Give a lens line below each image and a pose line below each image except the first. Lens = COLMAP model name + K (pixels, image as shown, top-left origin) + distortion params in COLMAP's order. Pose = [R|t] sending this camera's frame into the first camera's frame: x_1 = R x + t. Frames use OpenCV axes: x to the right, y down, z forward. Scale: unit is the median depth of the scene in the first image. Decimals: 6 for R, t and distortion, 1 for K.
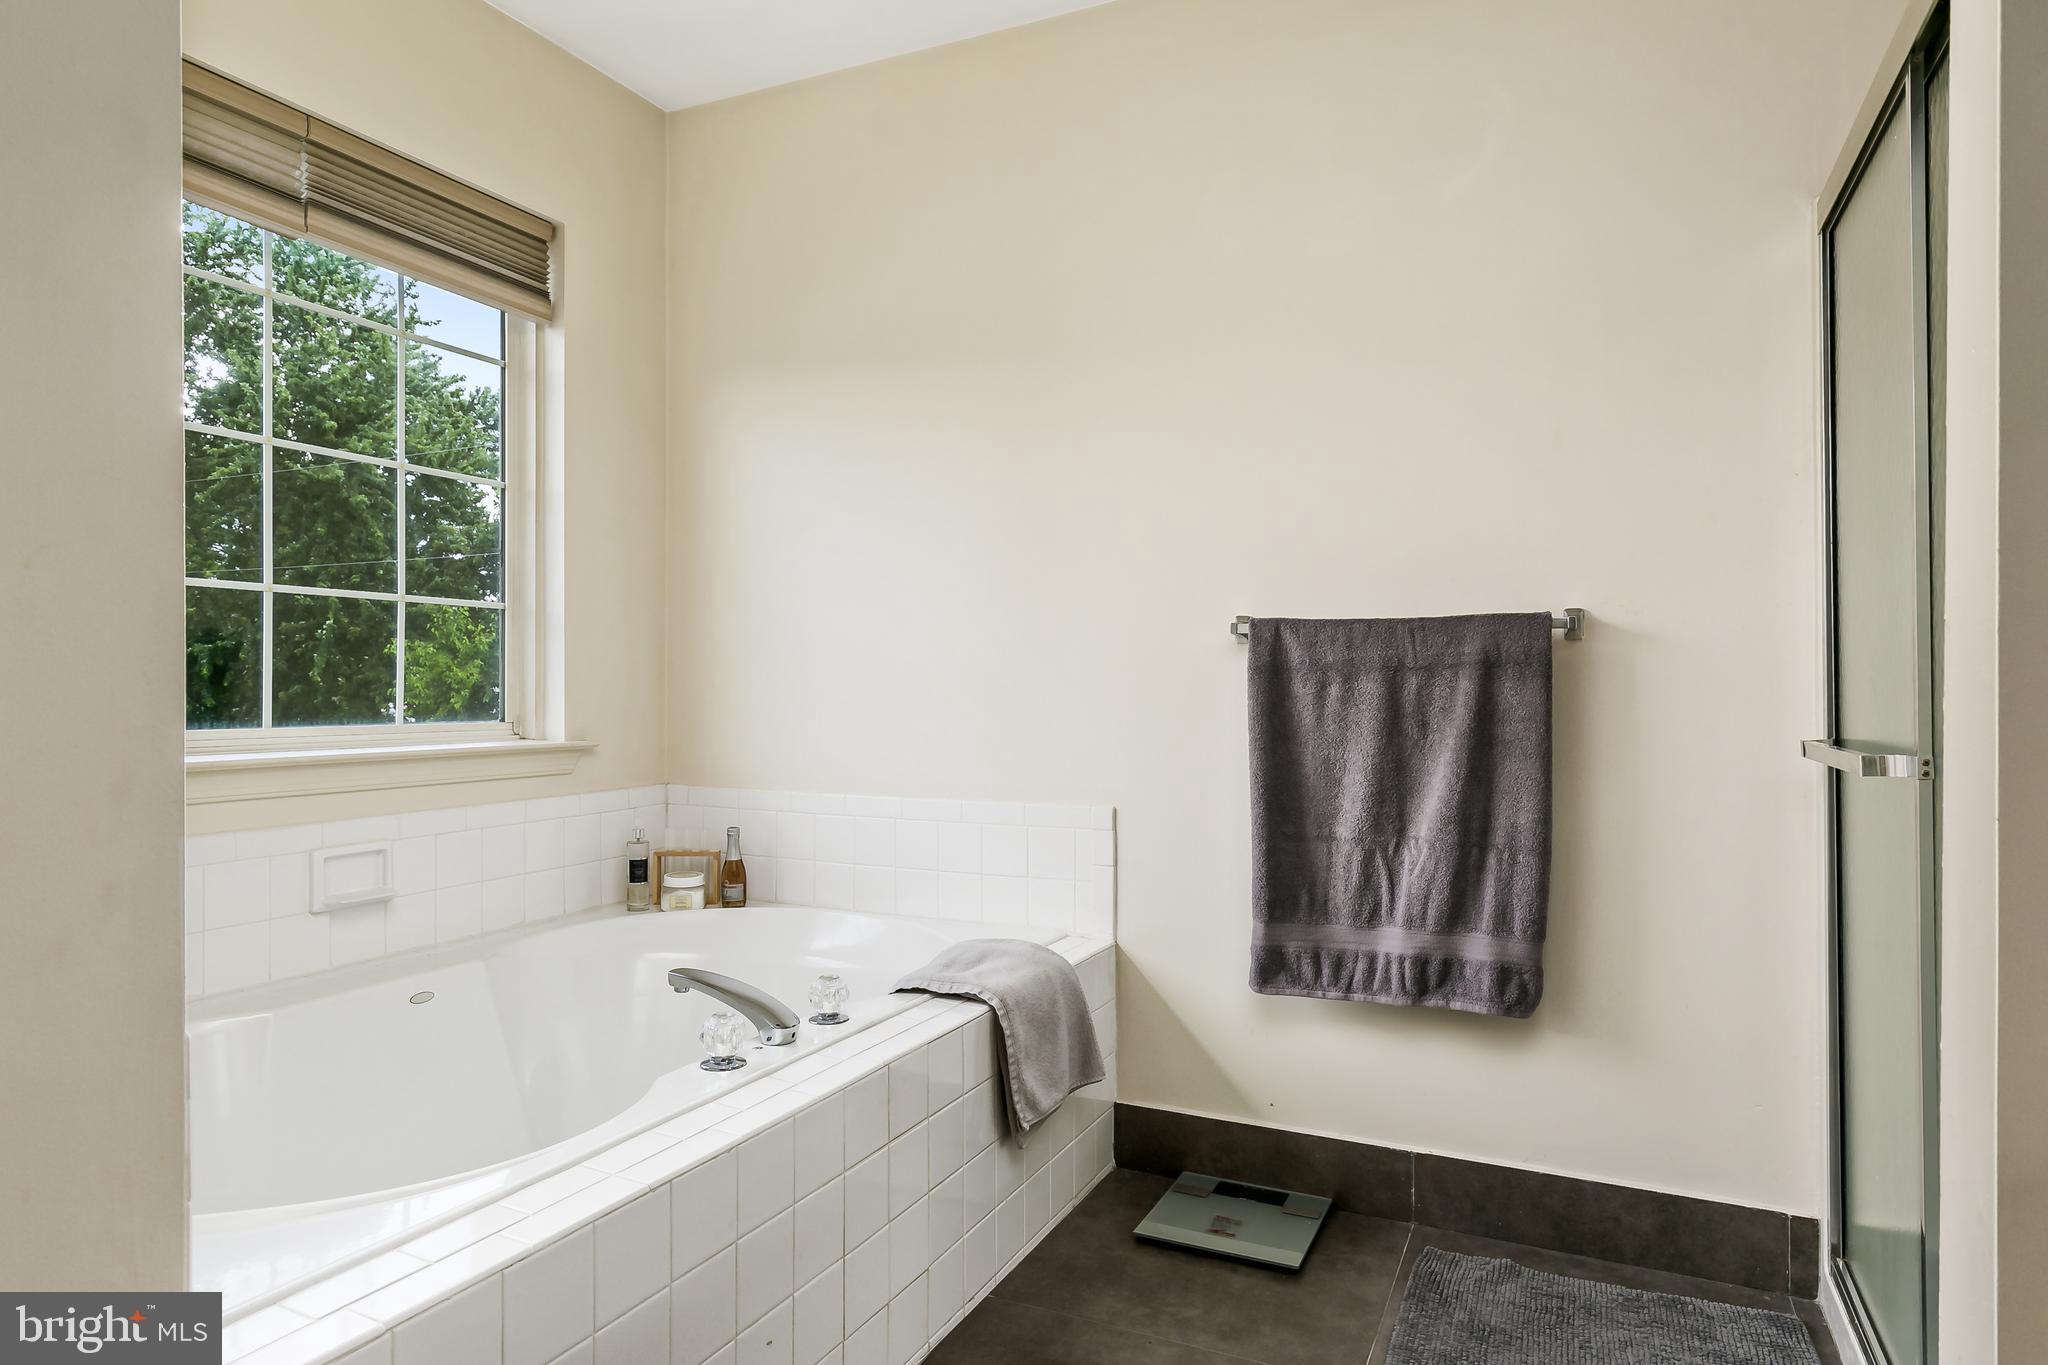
lens RADIAL K [[1214.1, 0, 1024.8], [0, 1214.1, 691.6], [0, 0, 1]] dist [0.000819, -0.002235]
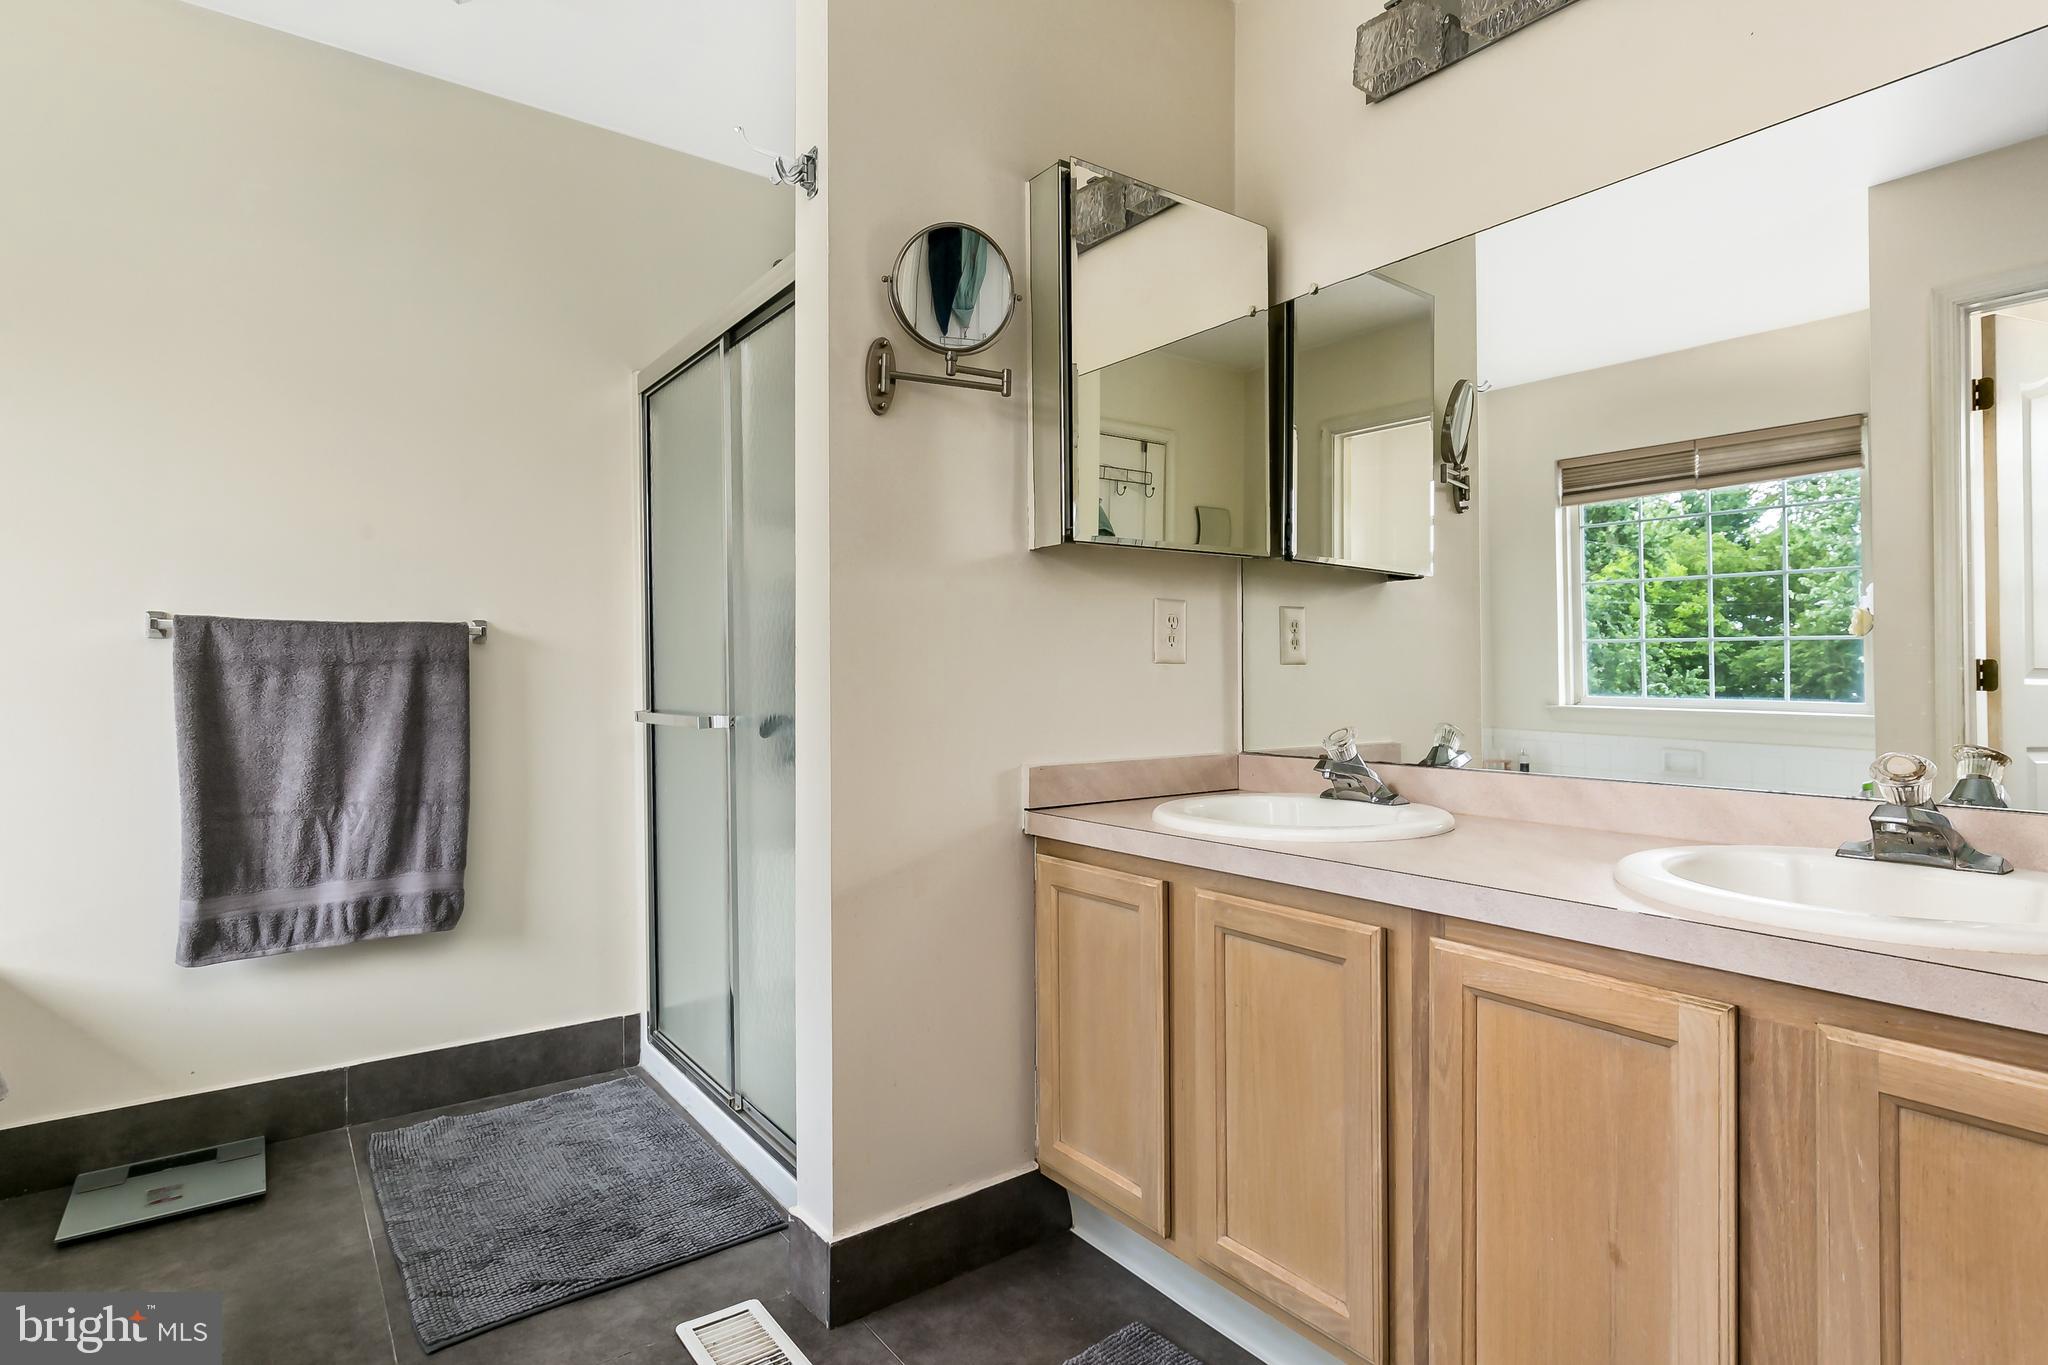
lens RADIAL K [[1042.6, 0, 1024.0], [0, 1042.6, 682.5], [0, 0, 1]] dist [-0.000836, -0.000444]
pose [[0.475129, -0.007905, 0.879880, -0.276032], [0.009032, 0.999951, 0.004107, 0.001228], [-0.879870, 0.005995, 0.475177, -0.084289]]
